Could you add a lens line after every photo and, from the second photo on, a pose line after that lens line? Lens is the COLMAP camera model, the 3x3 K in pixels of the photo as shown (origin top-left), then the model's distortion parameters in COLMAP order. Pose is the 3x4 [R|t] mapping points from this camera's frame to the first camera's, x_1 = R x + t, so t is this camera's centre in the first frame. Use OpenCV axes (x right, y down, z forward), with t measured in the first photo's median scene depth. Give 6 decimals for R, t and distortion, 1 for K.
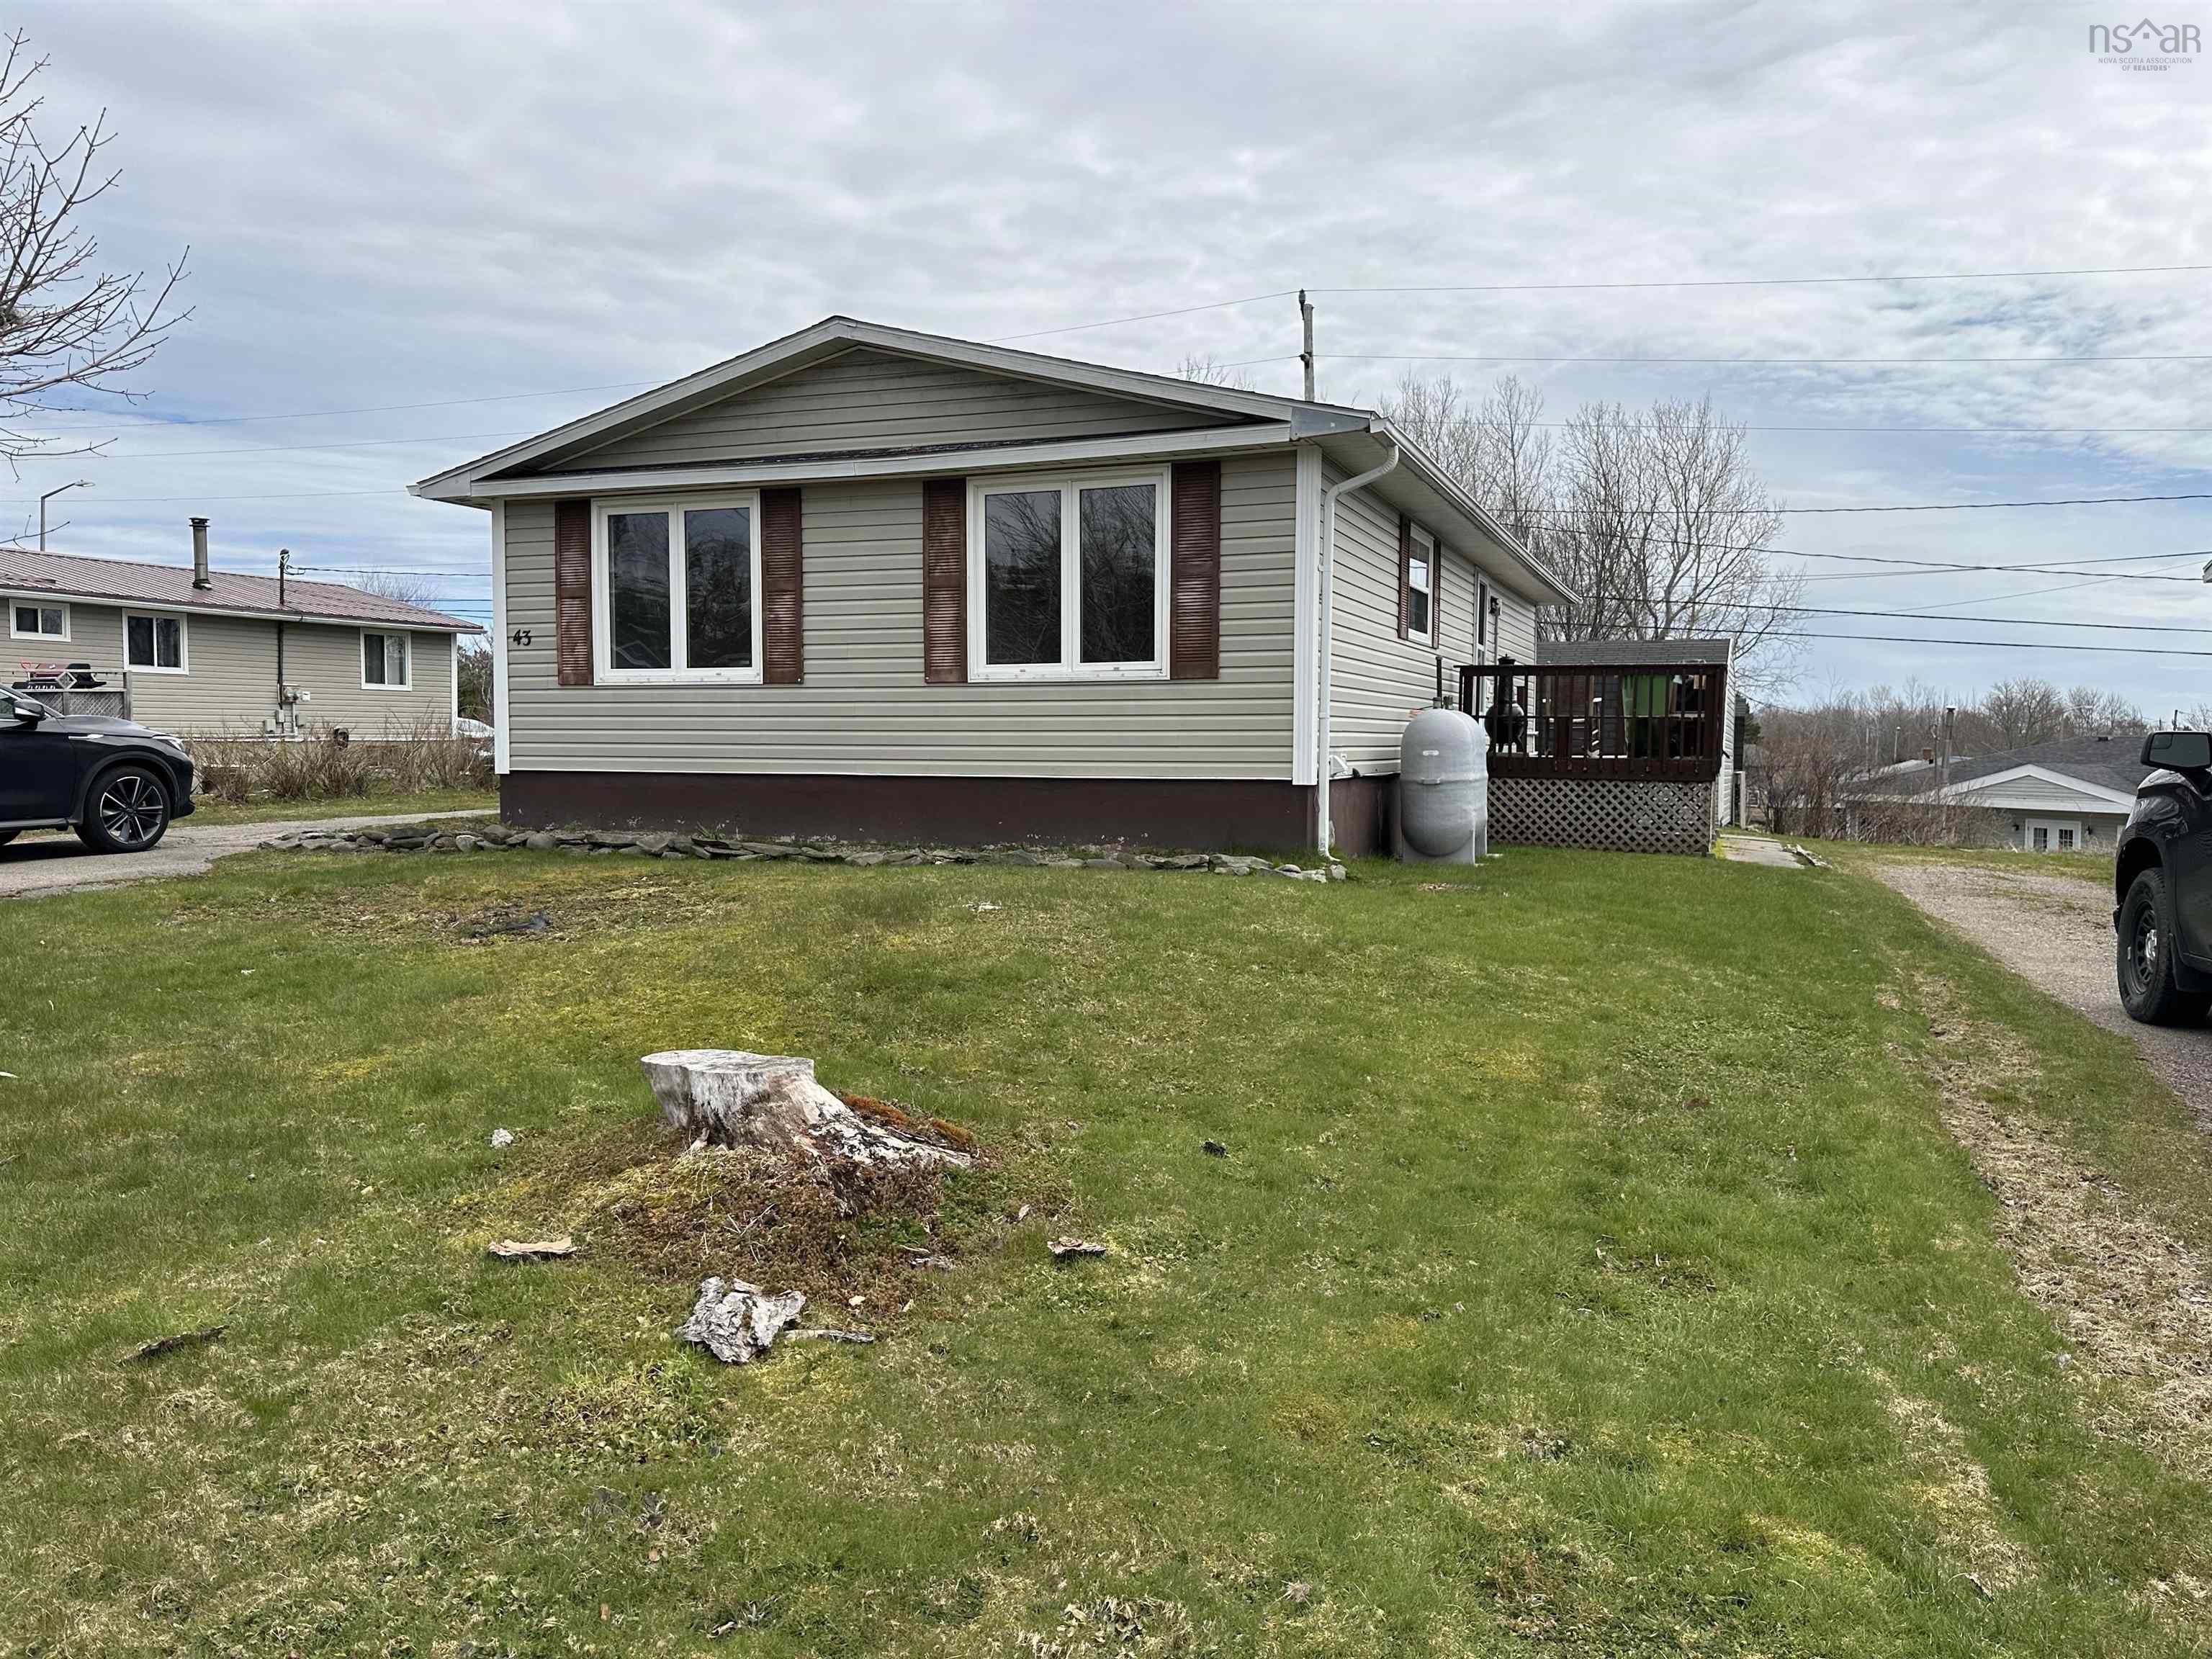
lens RADIAL K [[1557.4, 0, 1099.8], [0, 1557.4, 833.0], [0, 0, 1]] dist [0.061343, -0.078047]
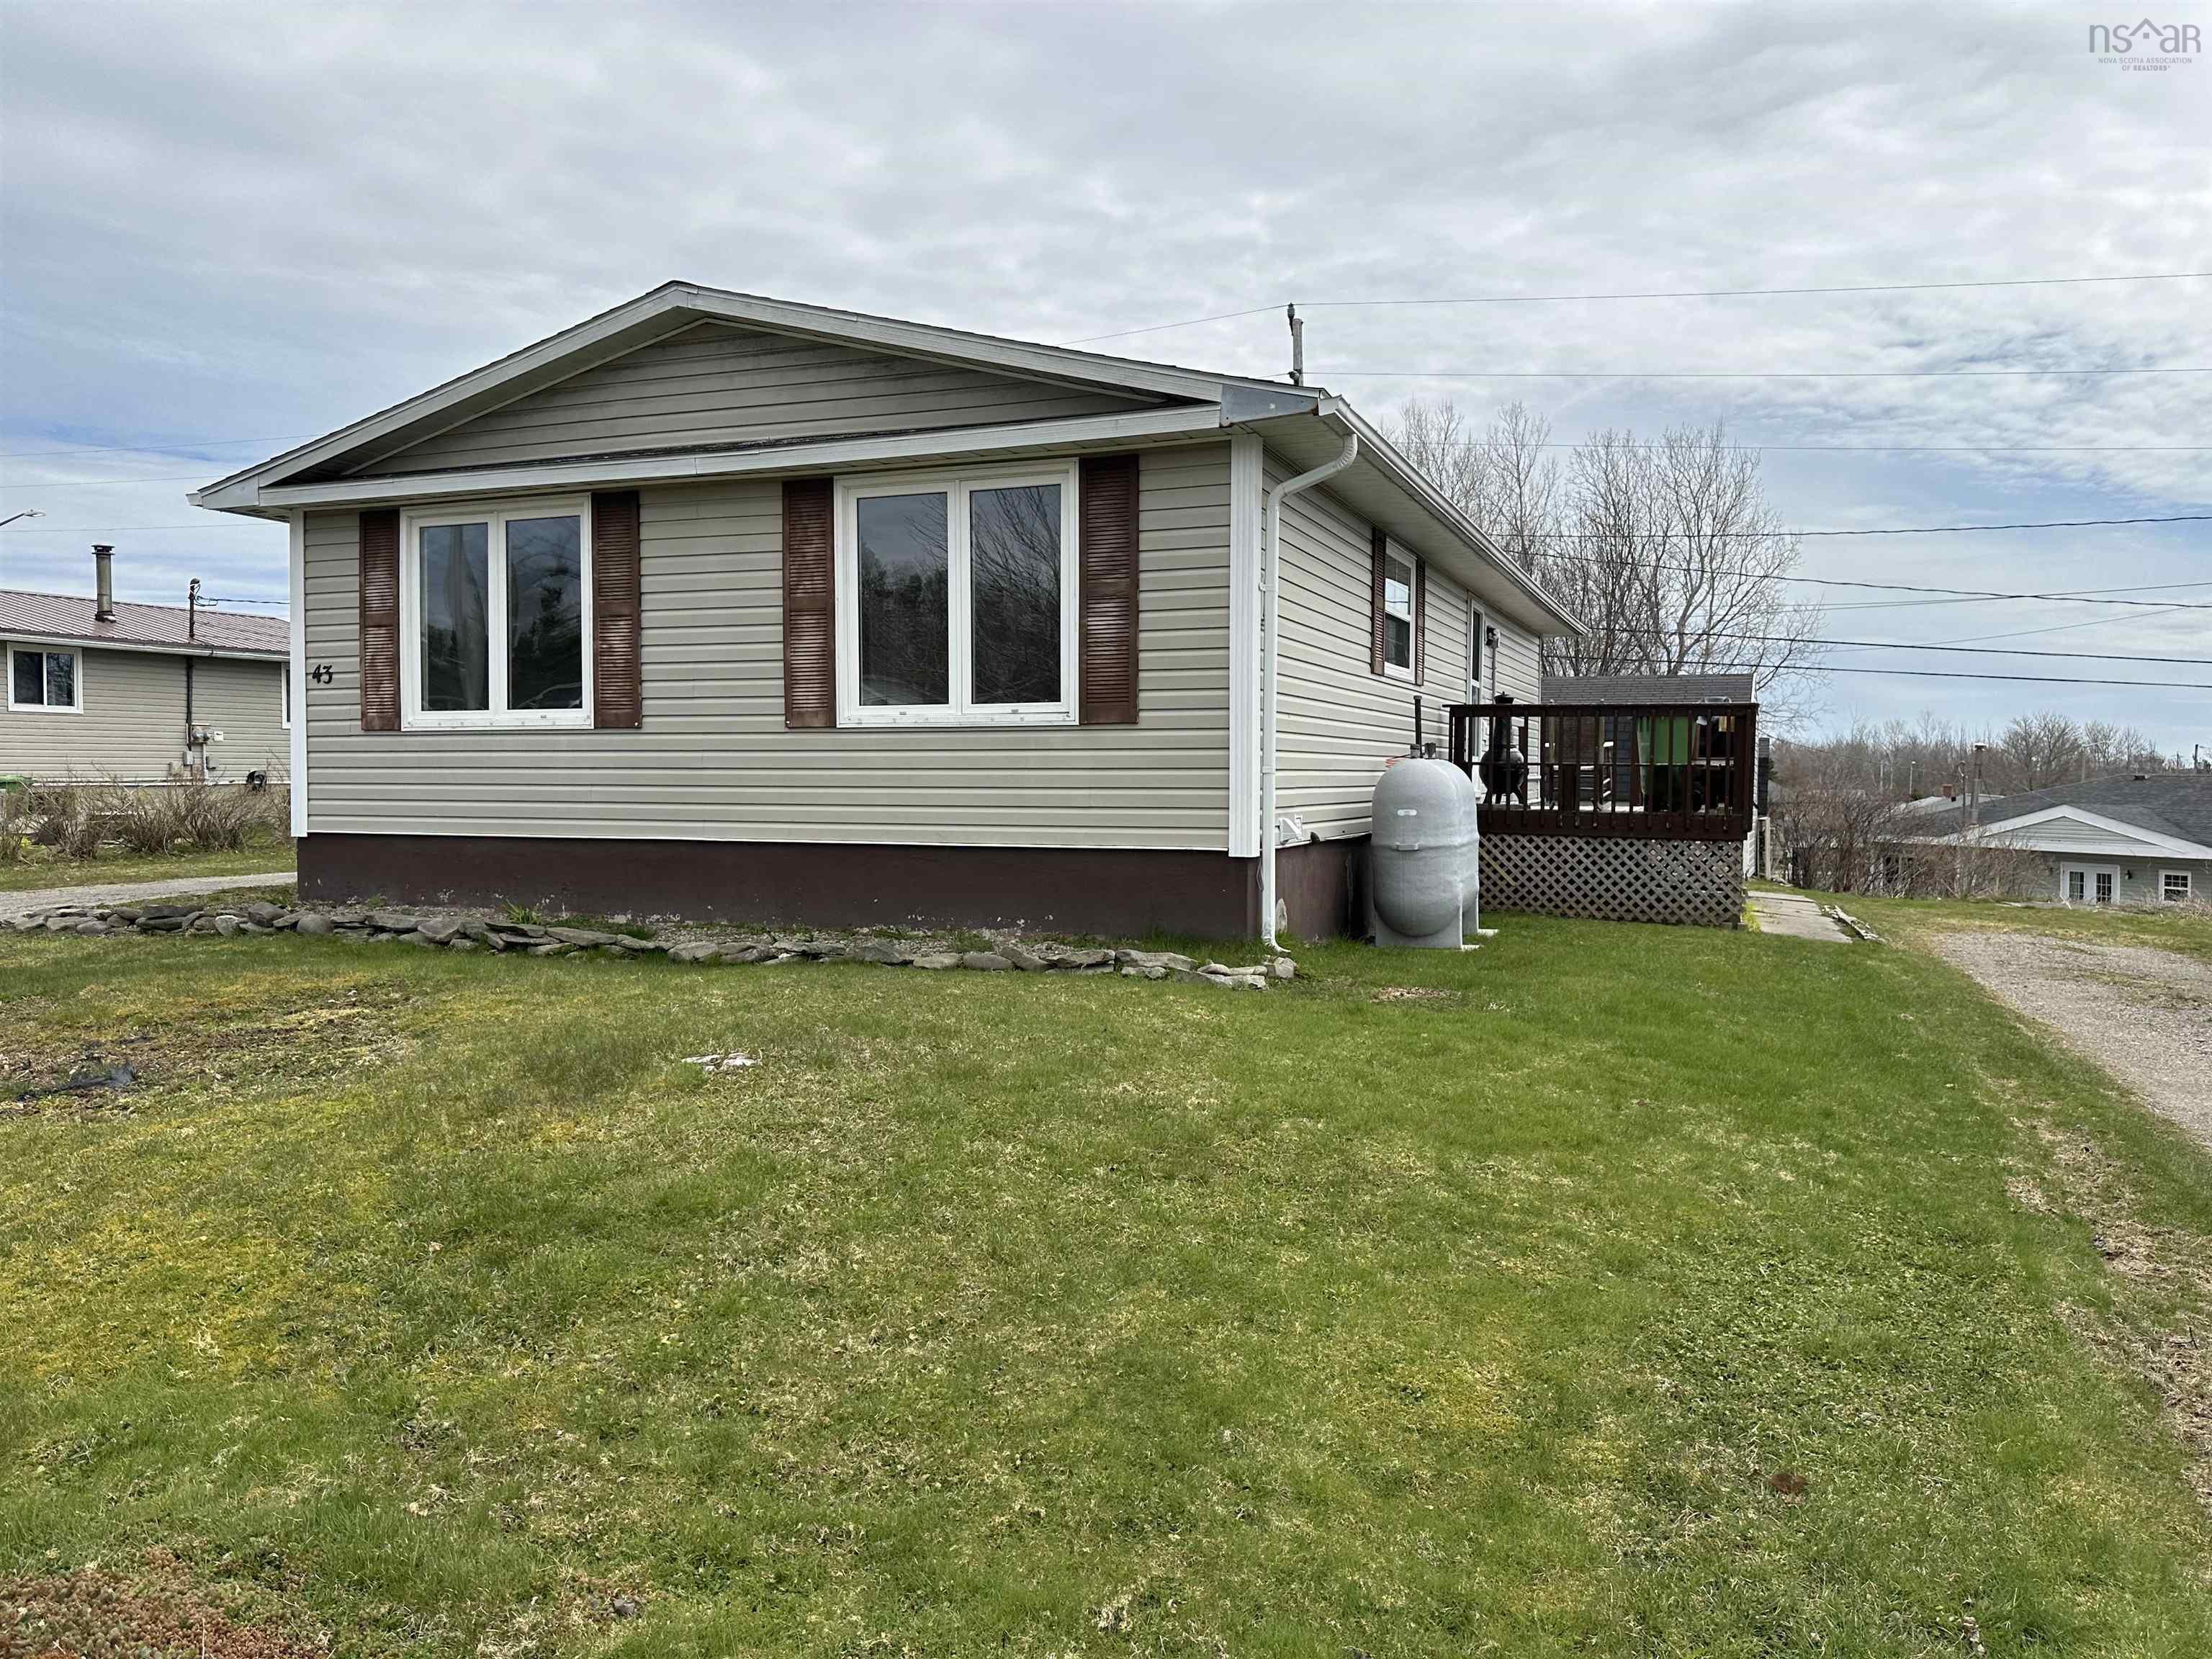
lens RADIAL K [[1557.4, 0, 1116.6], [0, 1557.4, 834.3], [0, 0, 1]] dist [0.061343, -0.078047]
pose [[0.999996, -0.001028, 0.002592, 0.054064], [0.001082, 0.999781, -0.020888, -0.021973], [-0.002569, 0.020890, 0.999778, 0.170501]]
